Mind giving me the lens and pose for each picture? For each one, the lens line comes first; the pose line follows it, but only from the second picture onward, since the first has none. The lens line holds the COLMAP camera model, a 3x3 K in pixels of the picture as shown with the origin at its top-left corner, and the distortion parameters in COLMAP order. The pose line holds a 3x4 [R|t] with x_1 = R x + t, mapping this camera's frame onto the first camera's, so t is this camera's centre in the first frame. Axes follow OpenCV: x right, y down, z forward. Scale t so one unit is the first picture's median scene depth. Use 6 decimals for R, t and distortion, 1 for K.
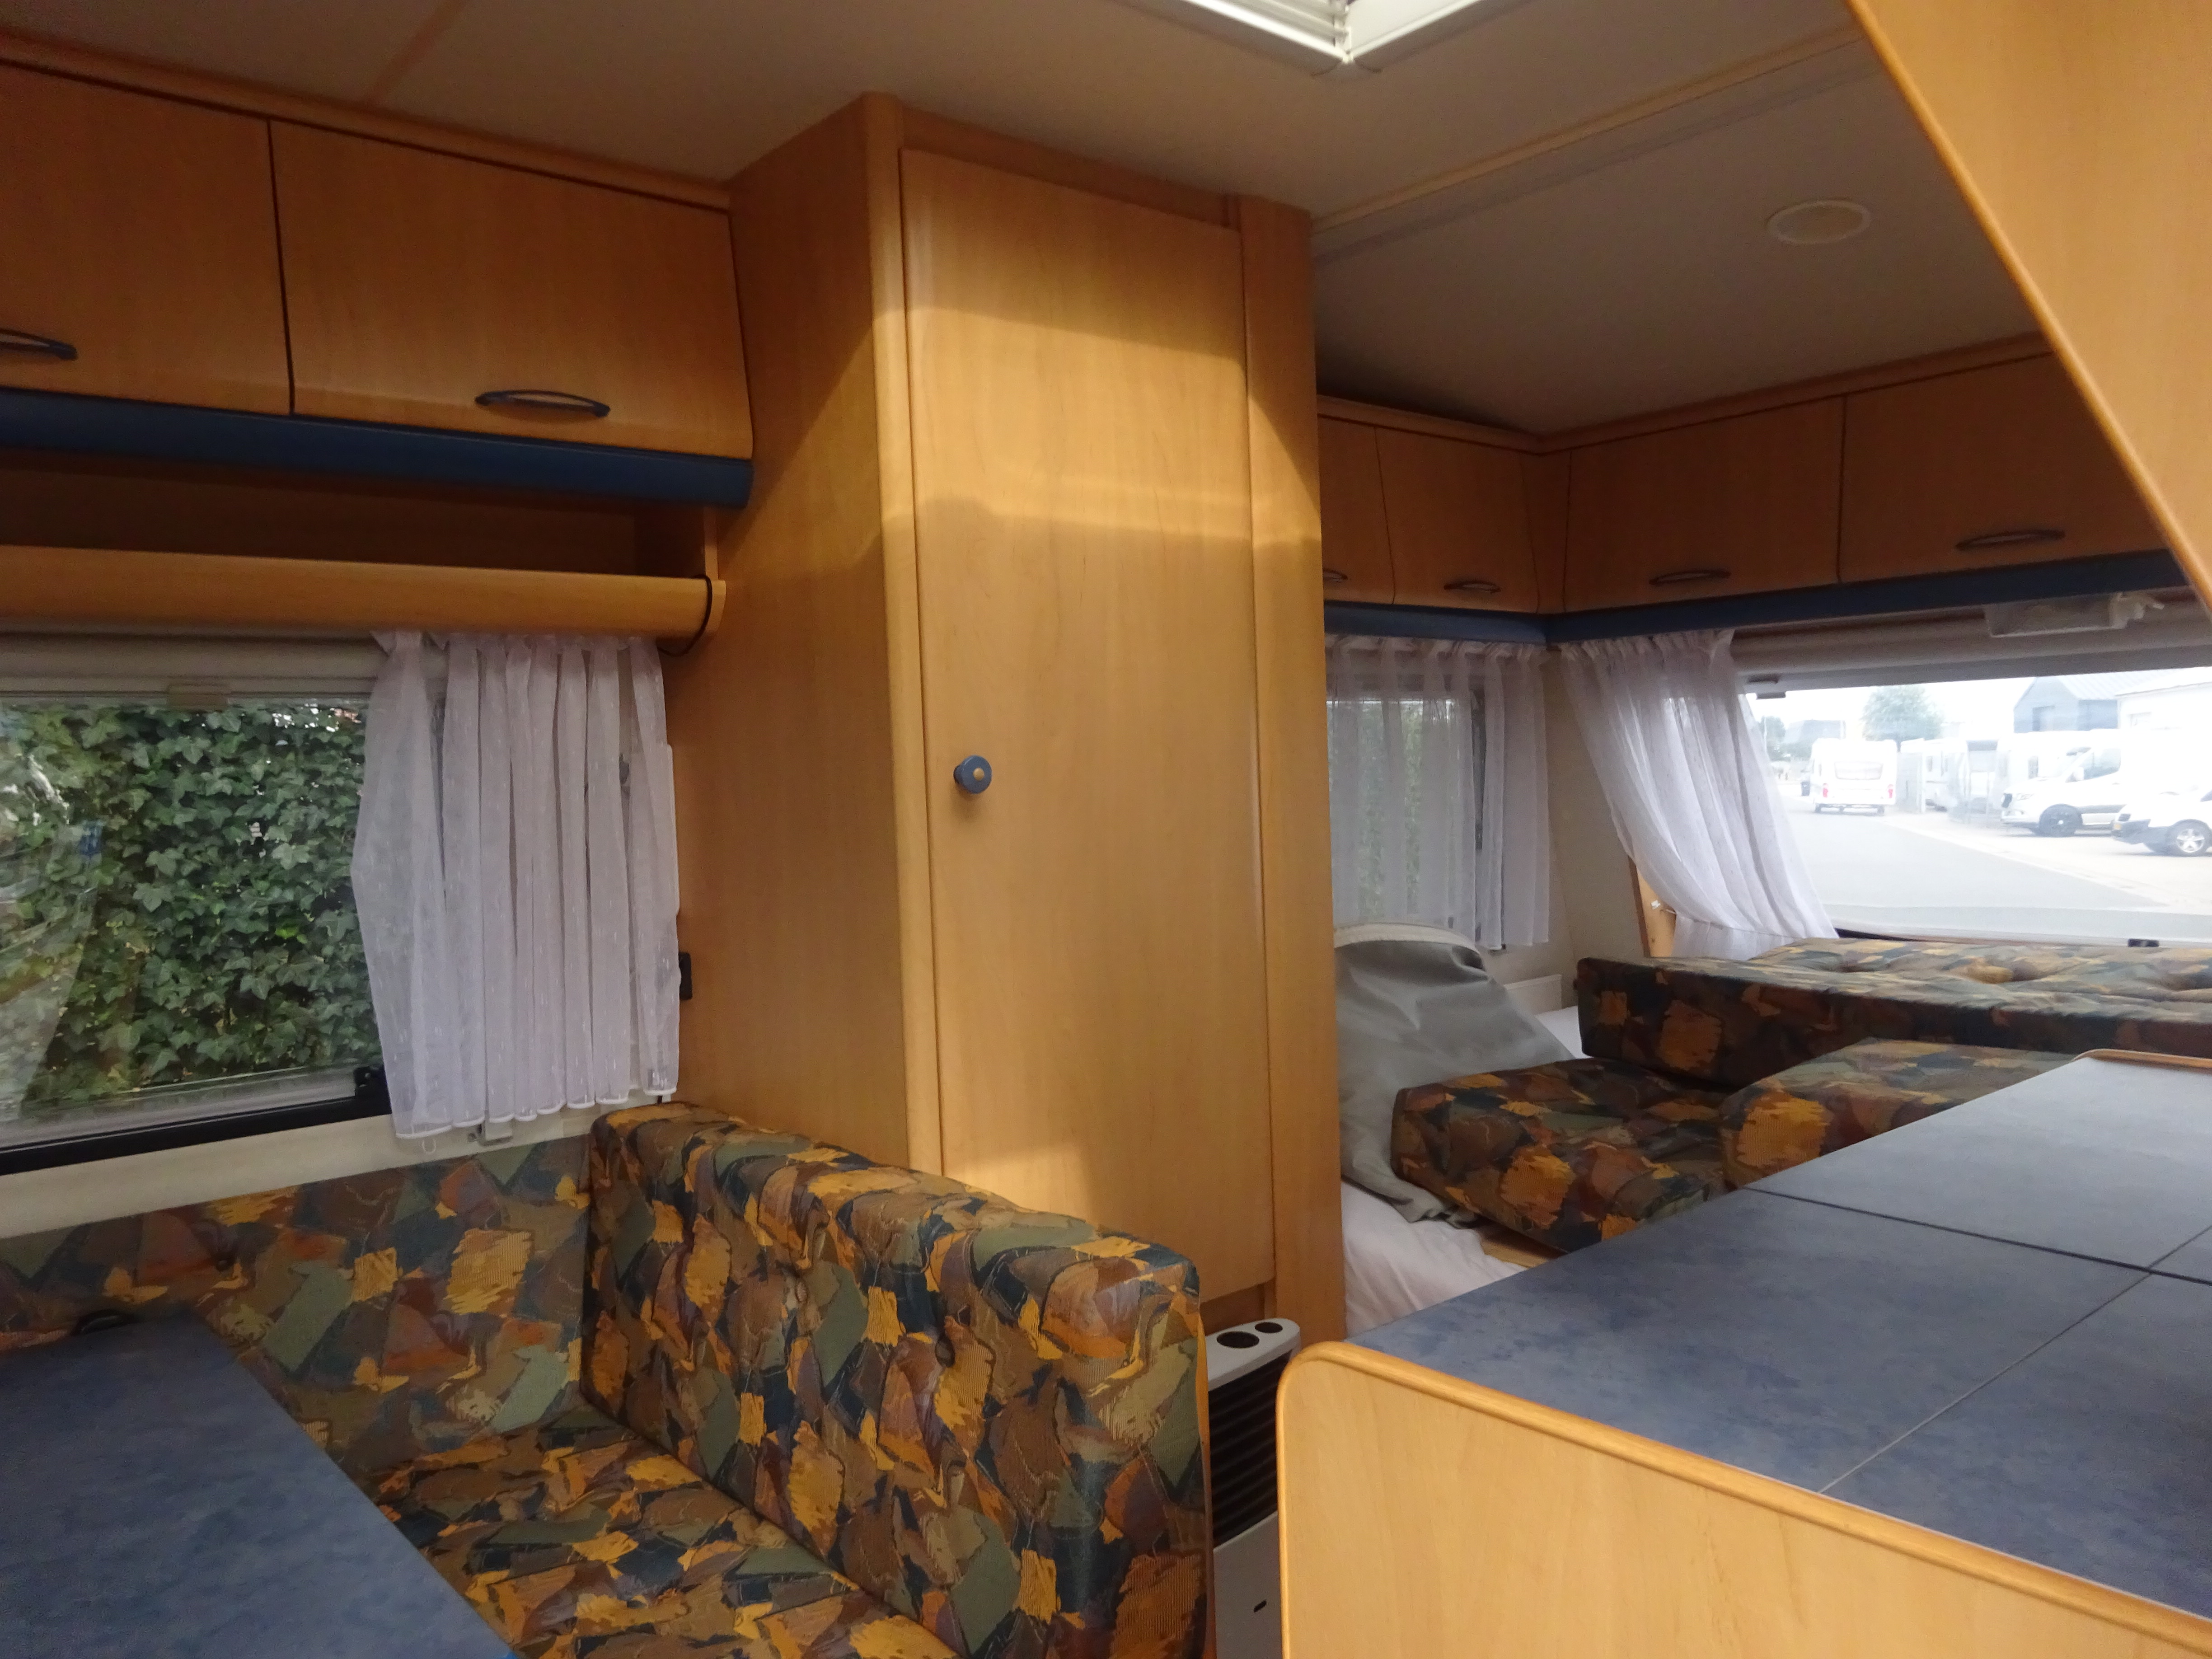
lens RADIAL K [[1624.7, 0, 1106.0], [0, 1624.7, 829.5], [0, 0, 1]] dist [-0.035775, 0.086839]
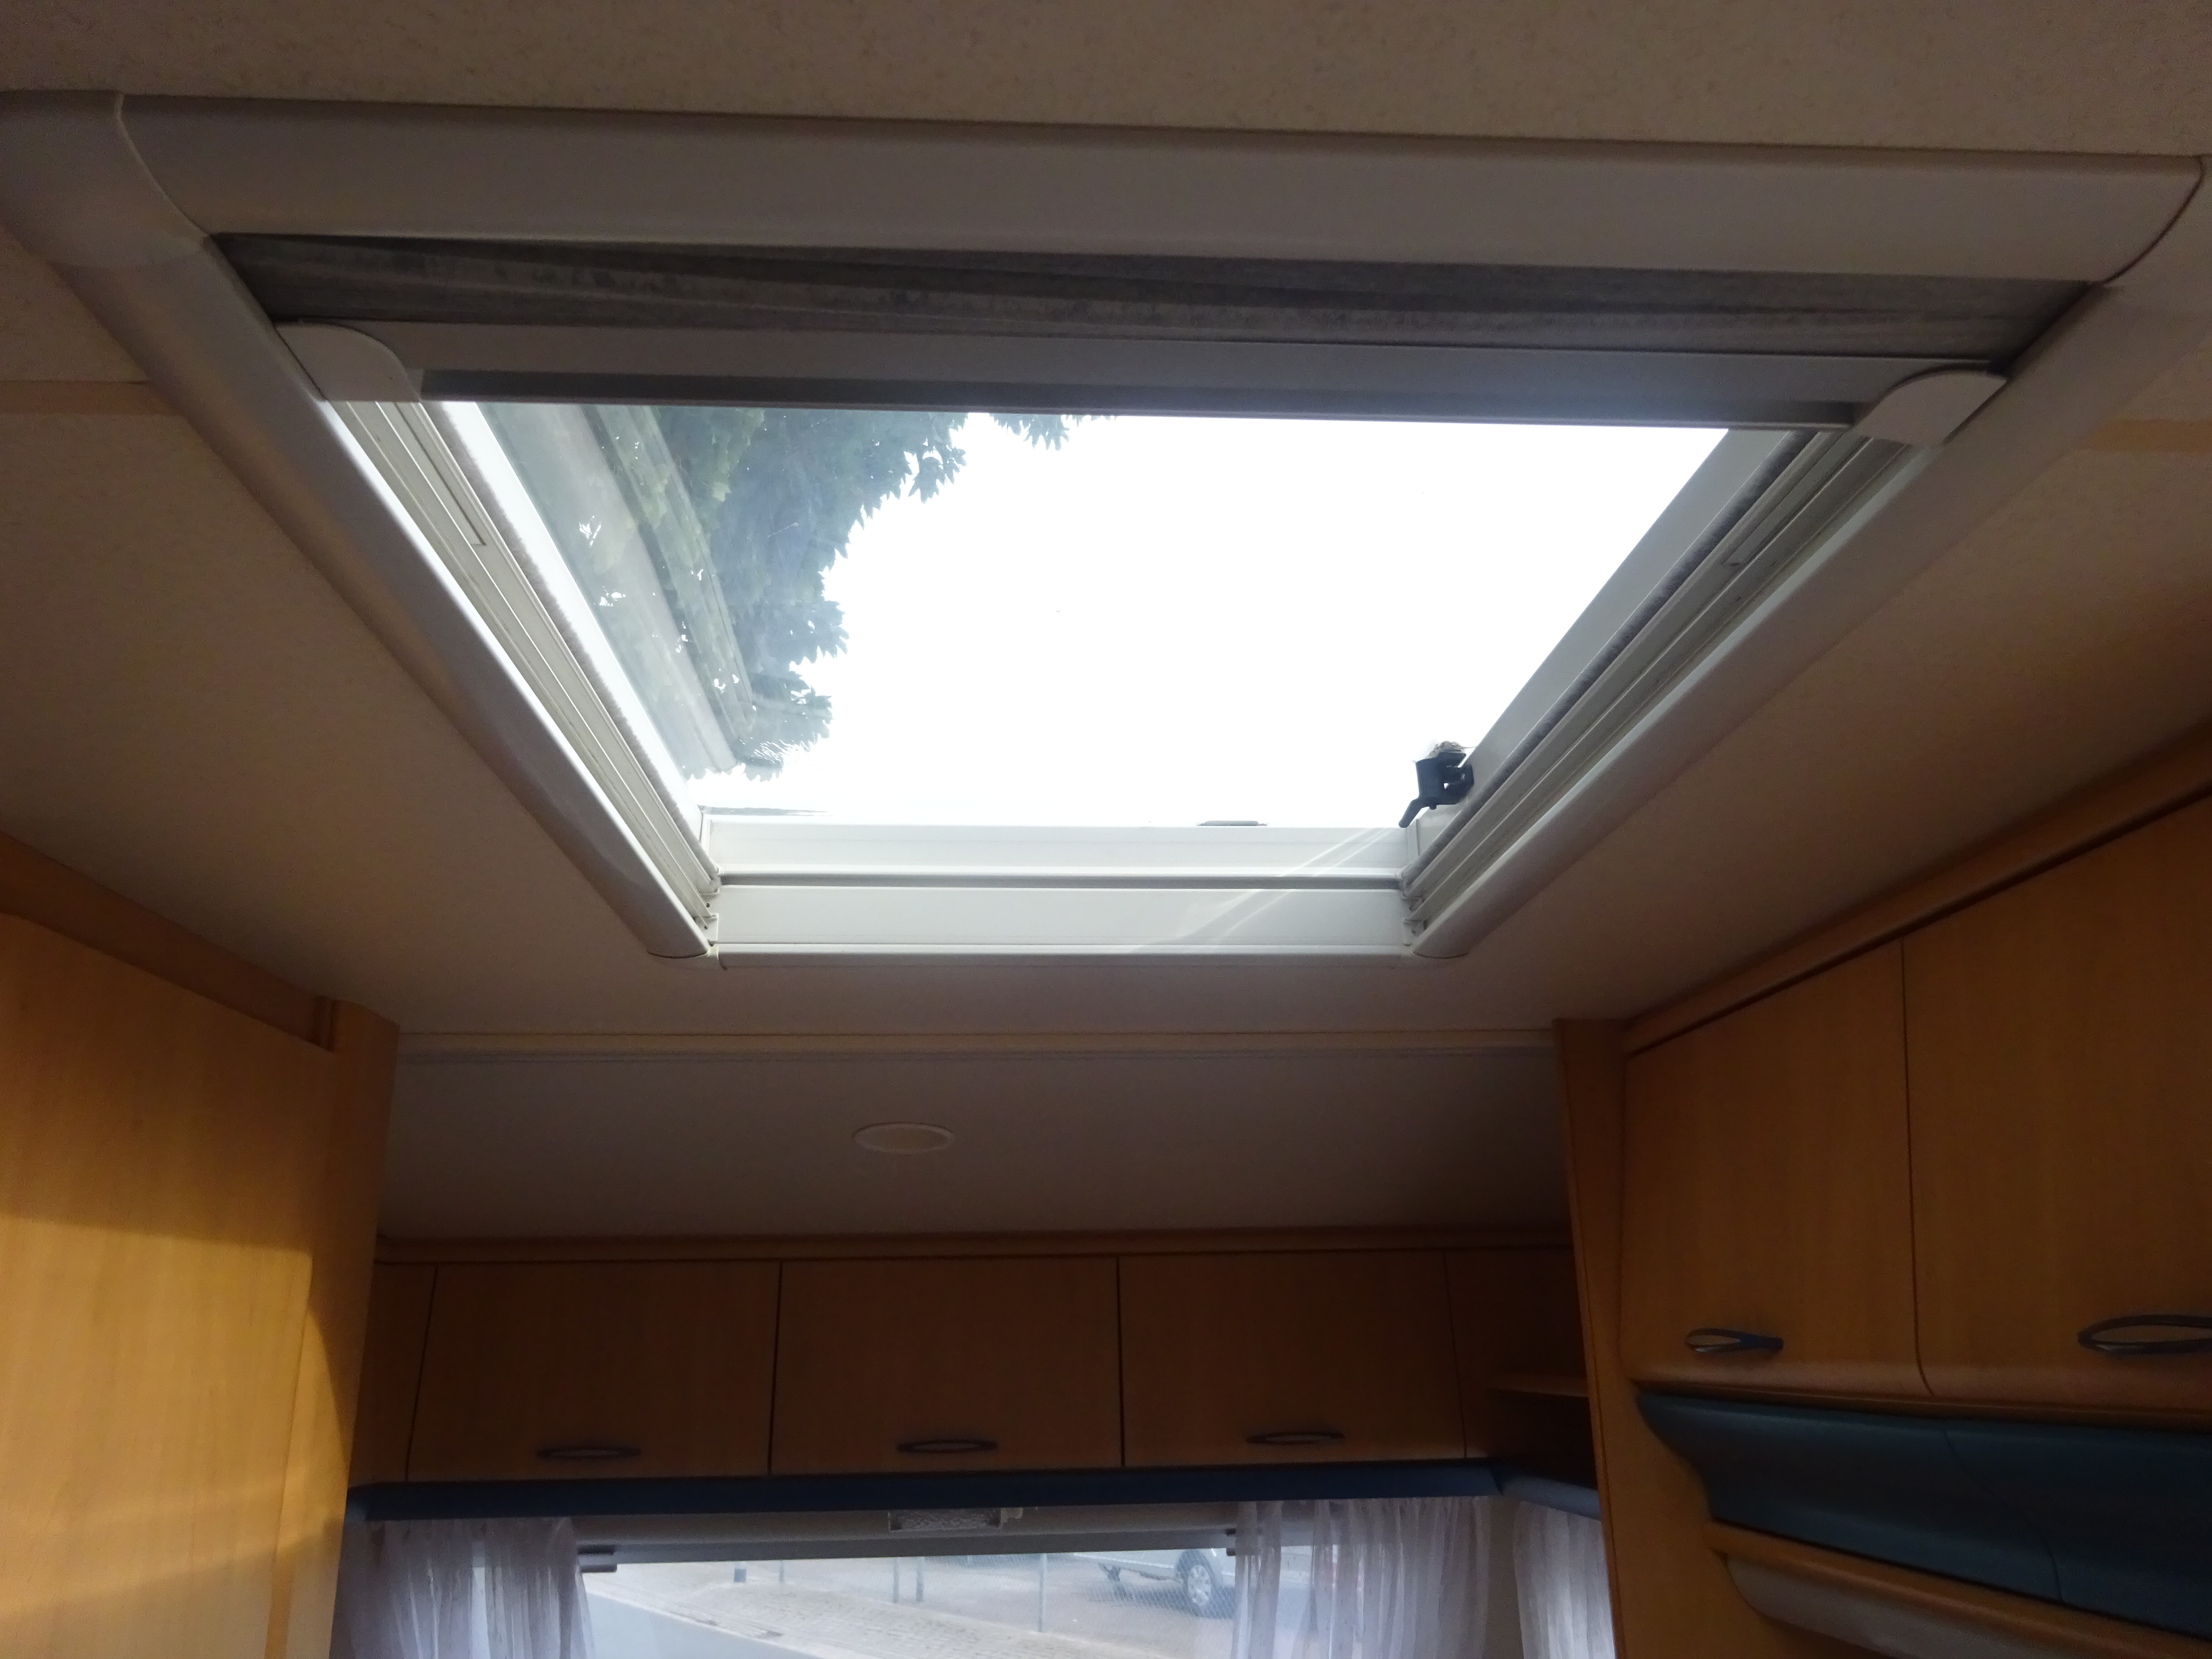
lens RADIAL K [[1606.0, 0, 1107.6], [0, 1606.0, 859.9], [0, 0, 1]] dist [0.068765, -0.079468]
pose [[0.601322, 0.255703, 0.756986, -0.242633], [0.027712, 0.940164, -0.339592, -0.190397], [-0.798526, 0.225182, 0.558256, 0.313467]]
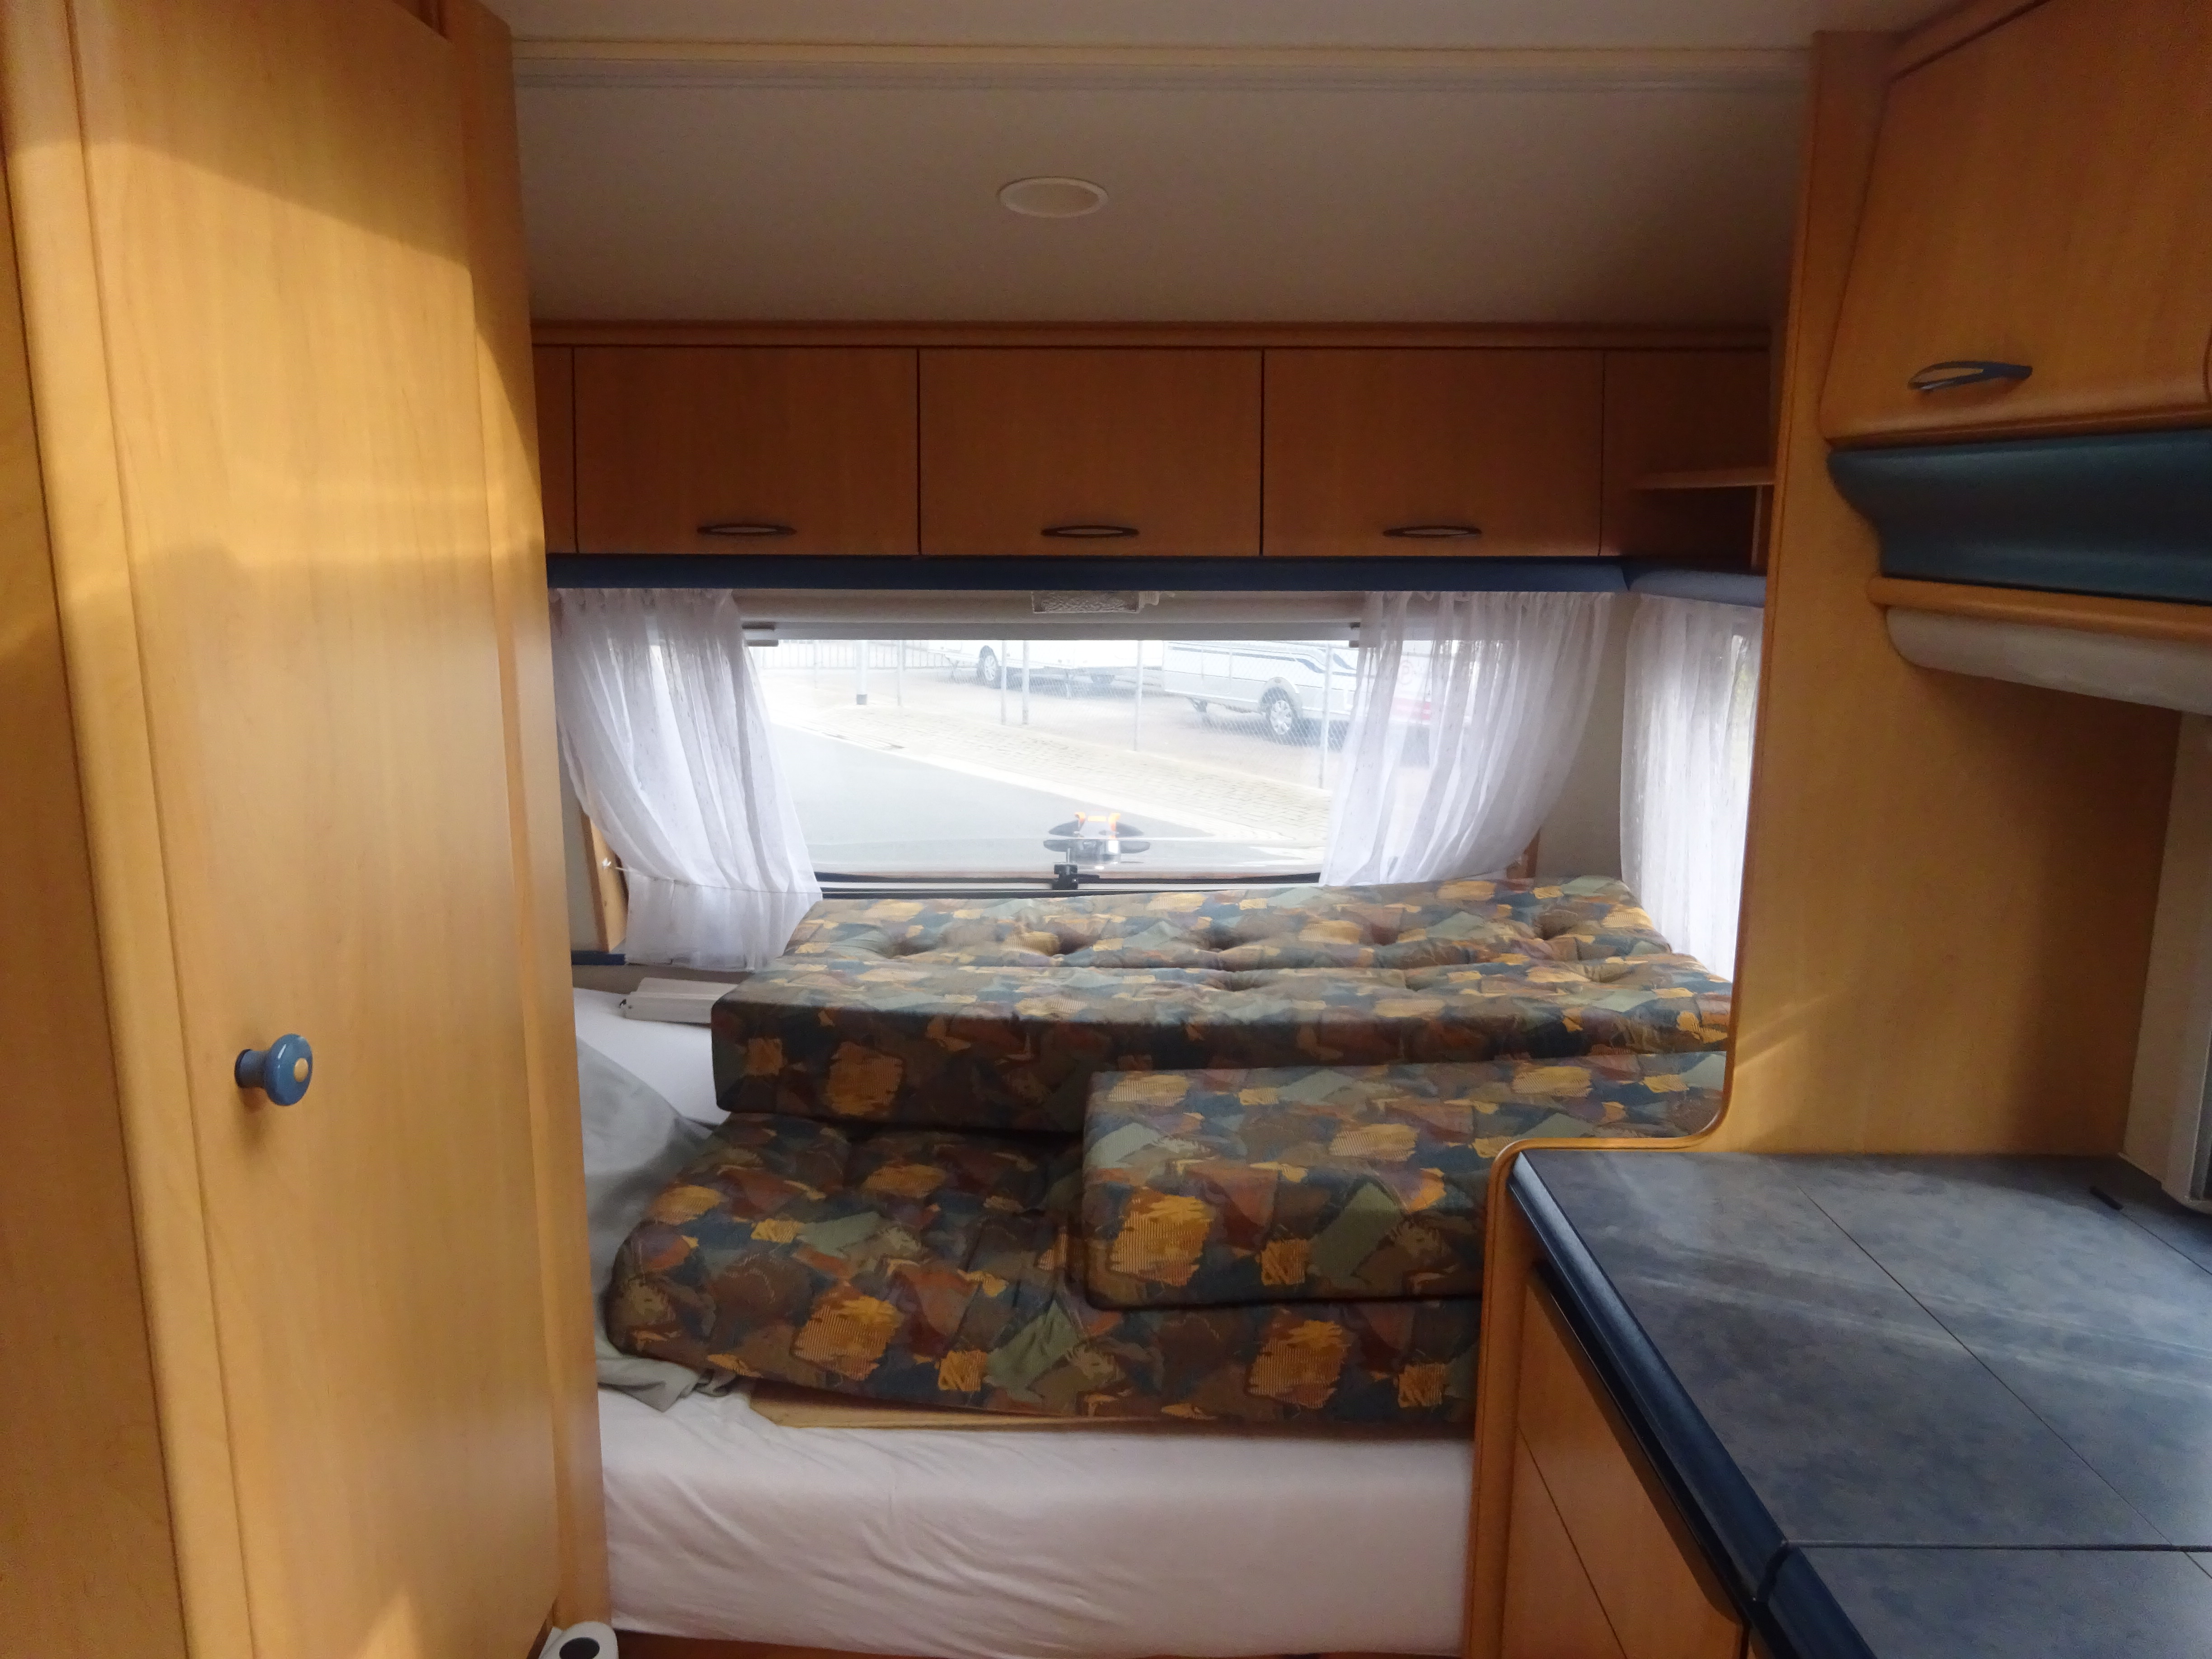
lens RADIAL K [[1624.7, 0, 1106.0], [0, 1624.7, 829.5], [0, 0, 1]] dist [-0.035775, 0.086839]
pose [[0.644151, -0.112276, 0.756613, -0.239249], [0.008398, 0.990147, 0.139781, -0.146805], [-0.764852, -0.083686, 0.638747, 0.359690]]
